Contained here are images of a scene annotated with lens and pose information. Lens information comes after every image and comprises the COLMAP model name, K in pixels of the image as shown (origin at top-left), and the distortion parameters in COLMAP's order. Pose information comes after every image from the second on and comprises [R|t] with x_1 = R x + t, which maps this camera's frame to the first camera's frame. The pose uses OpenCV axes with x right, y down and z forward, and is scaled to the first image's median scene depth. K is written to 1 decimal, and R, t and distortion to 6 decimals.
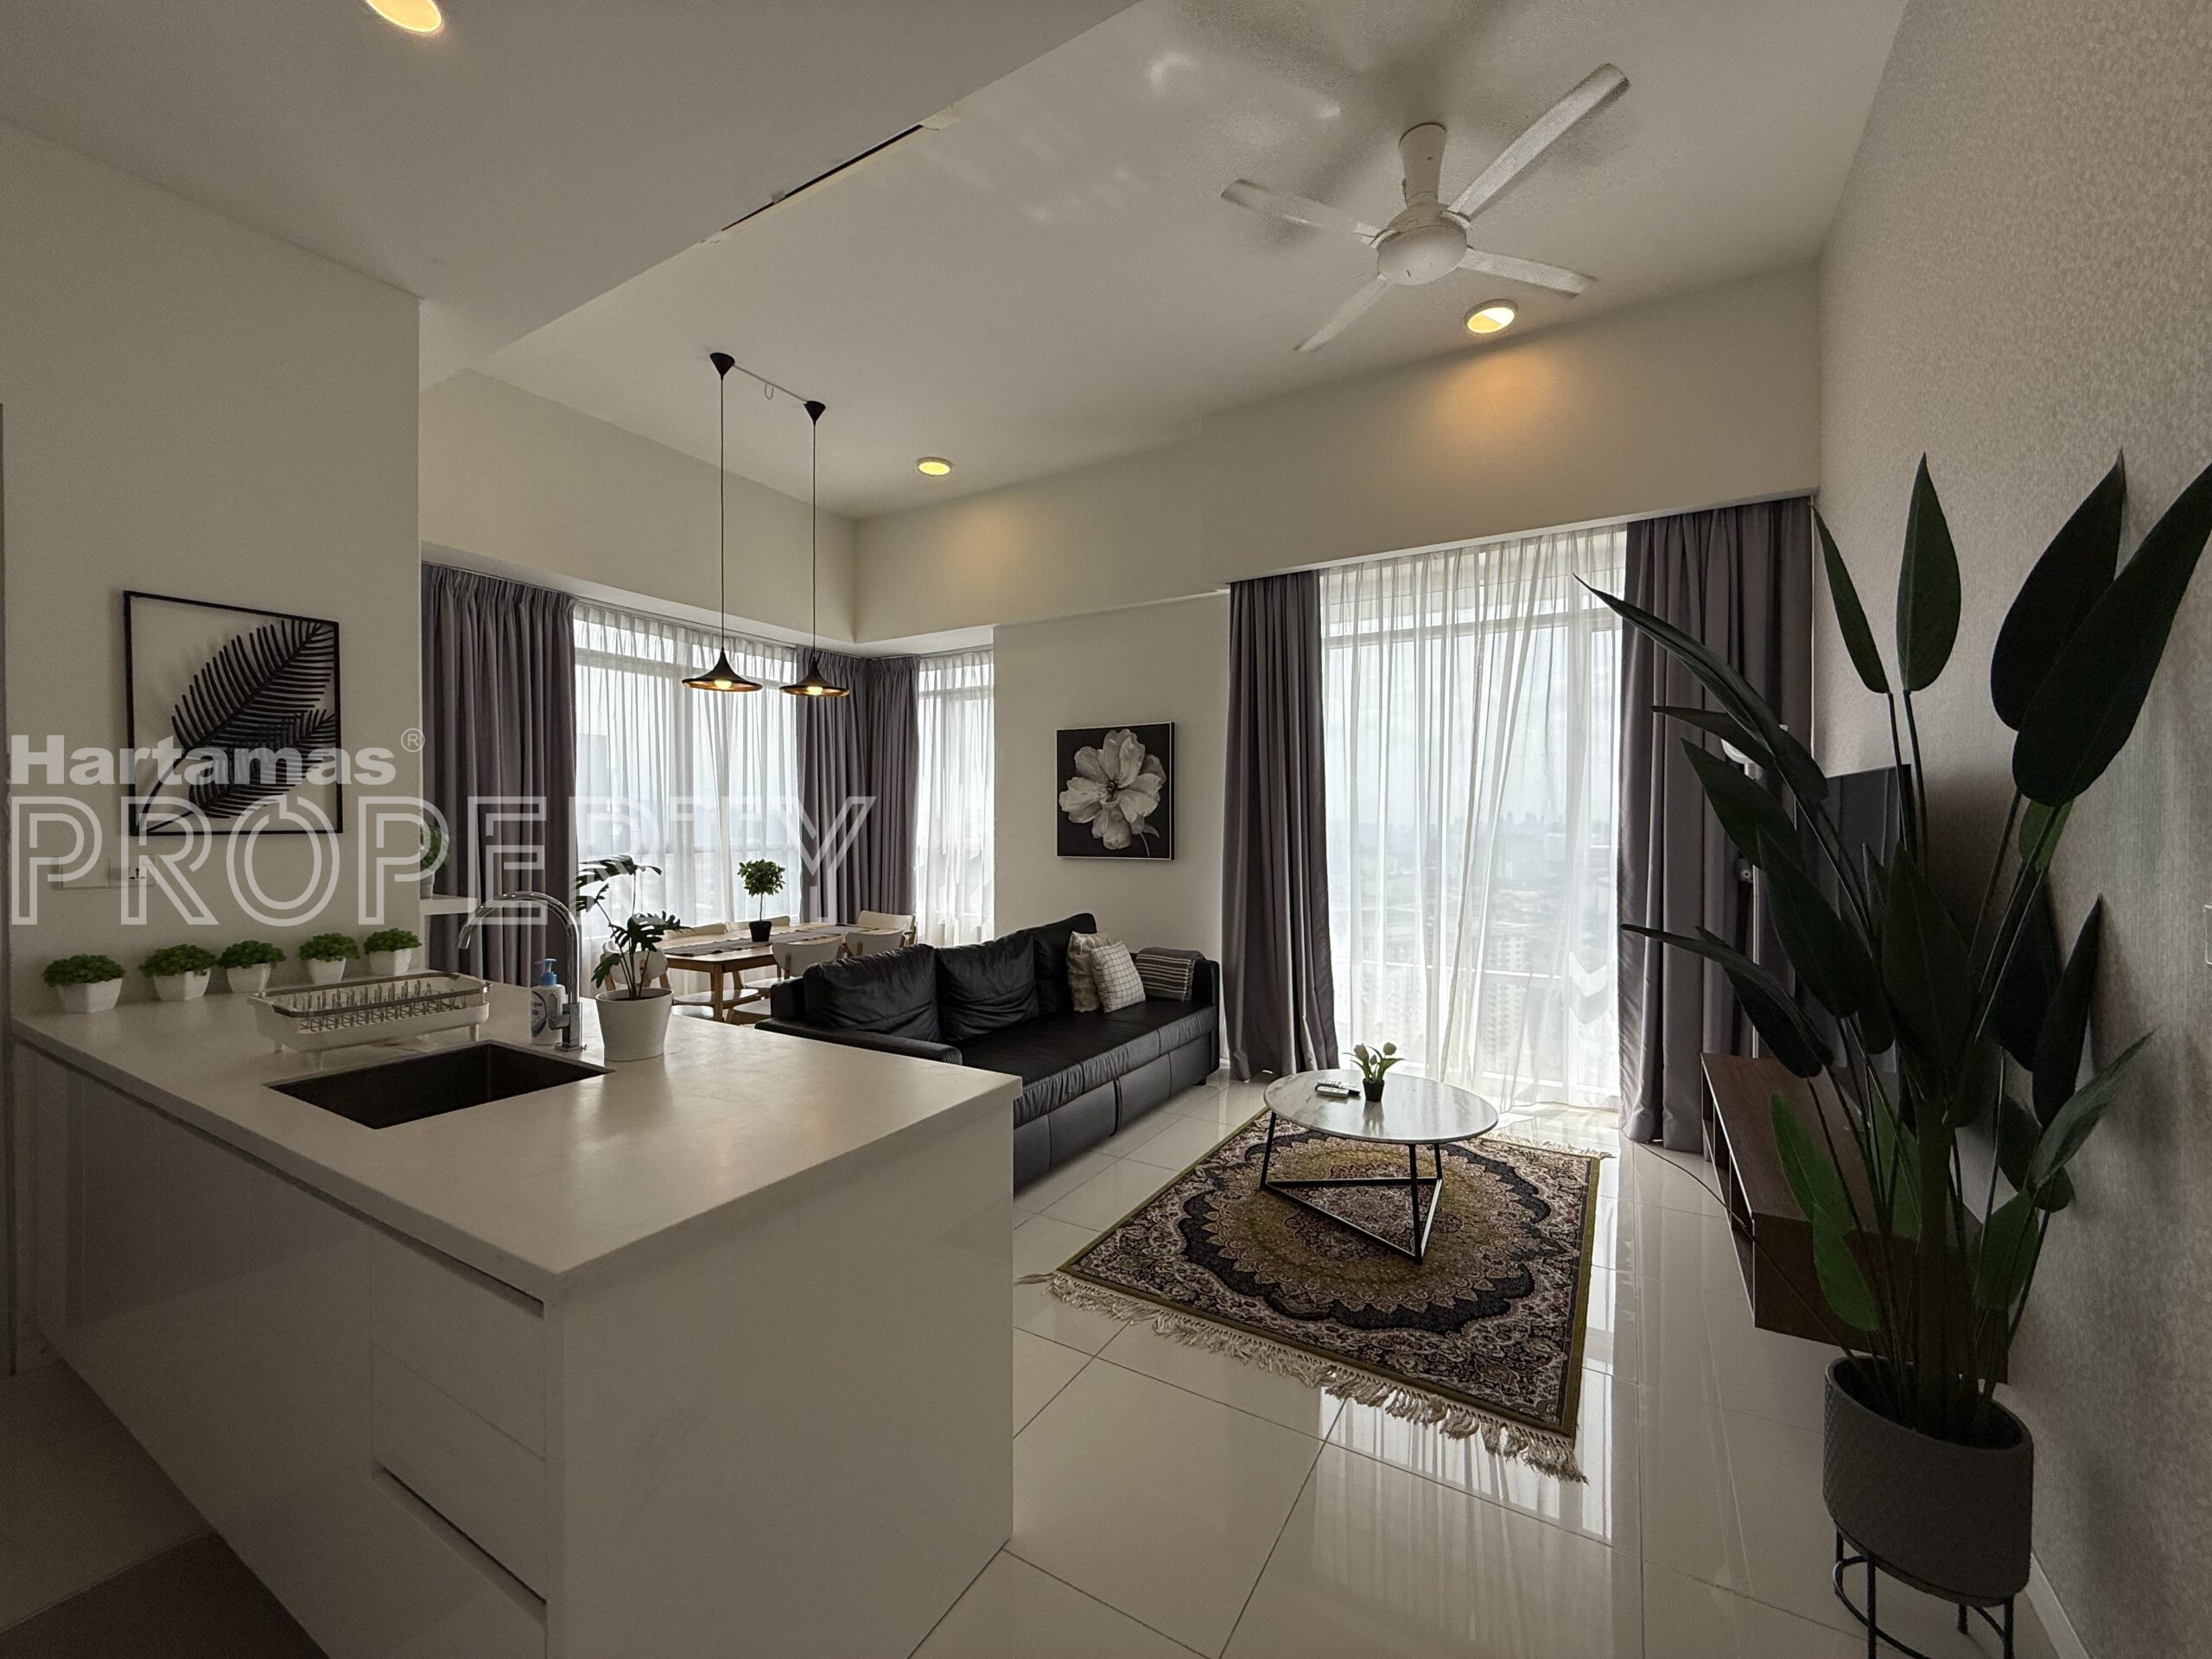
lens RADIAL K [[880.4, 0, 1096.1], [0, 880.4, 837.0], [0, 0, 1]] dist [-0.002428, -0.000107]
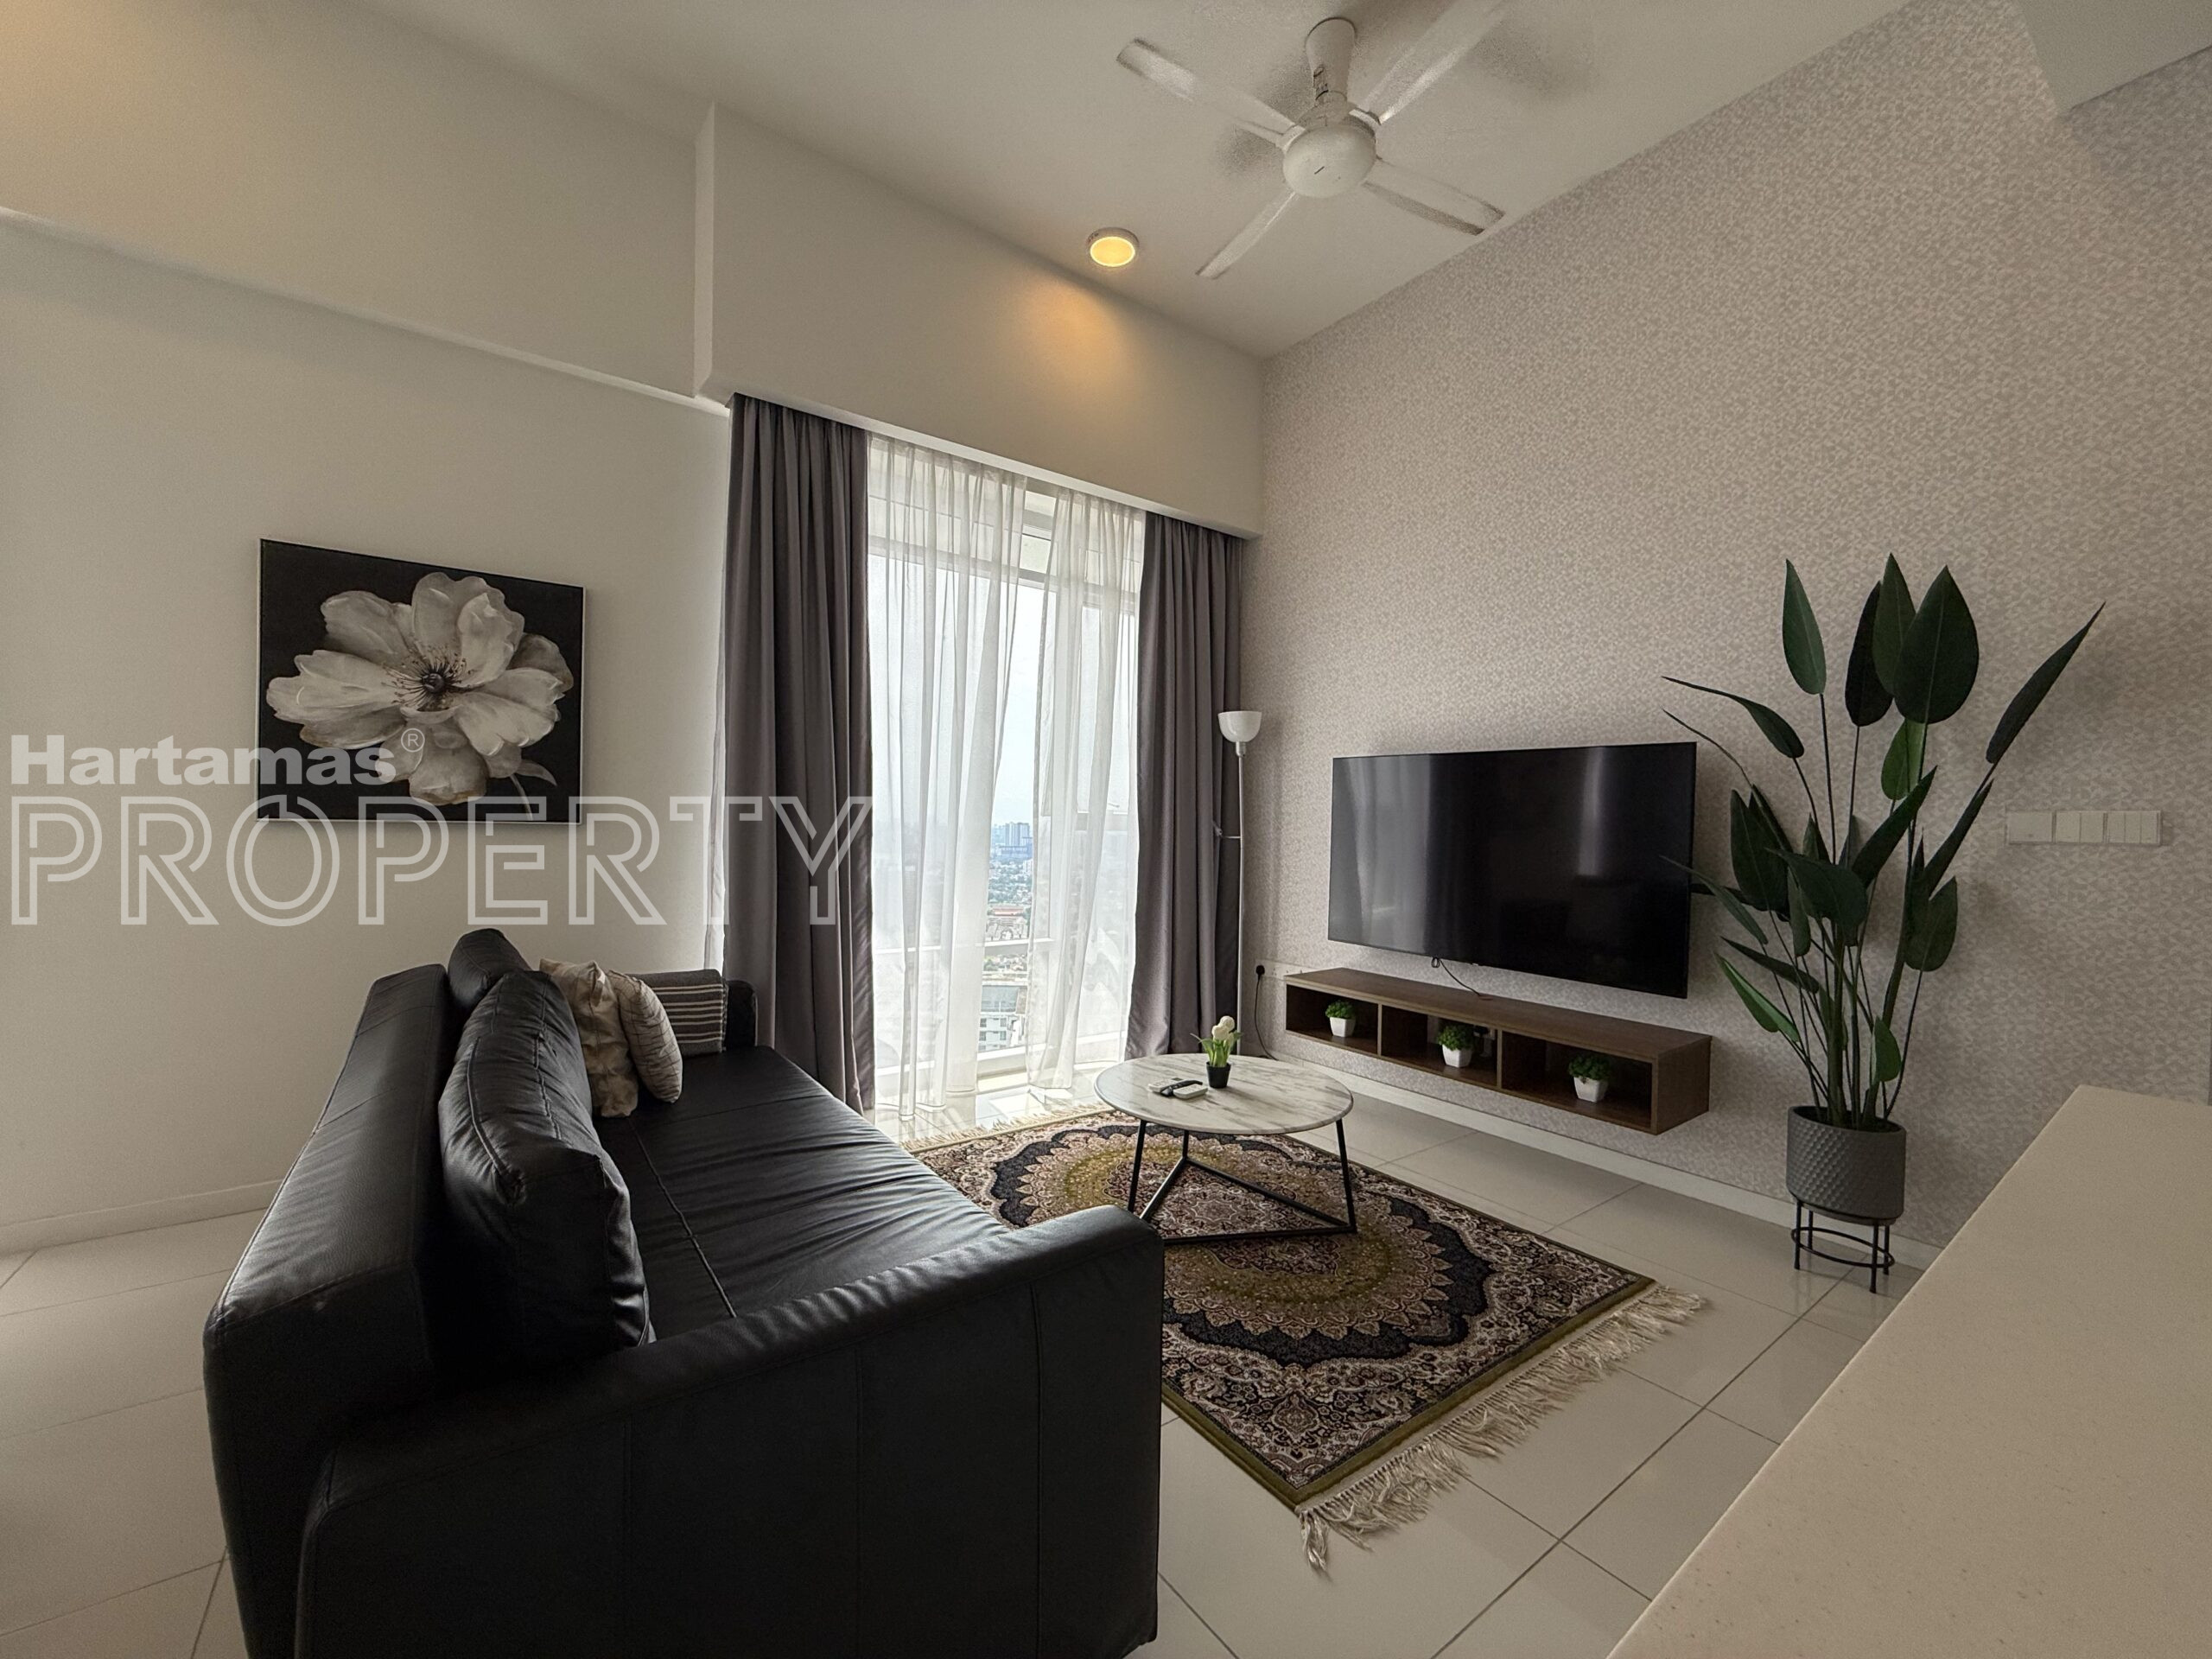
lens RADIAL K [[880.4, 0, 1099.5], [0, 880.4, 837.7], [0, 0, 1]] dist [-0.002428, -0.000107]
pose [[0.388084, -0.003761, 0.921616, -0.399954], [-0.002836, 0.999982, 0.005275, 0.038687], [-0.921620, -0.004661, 0.388066, 0.586535]]
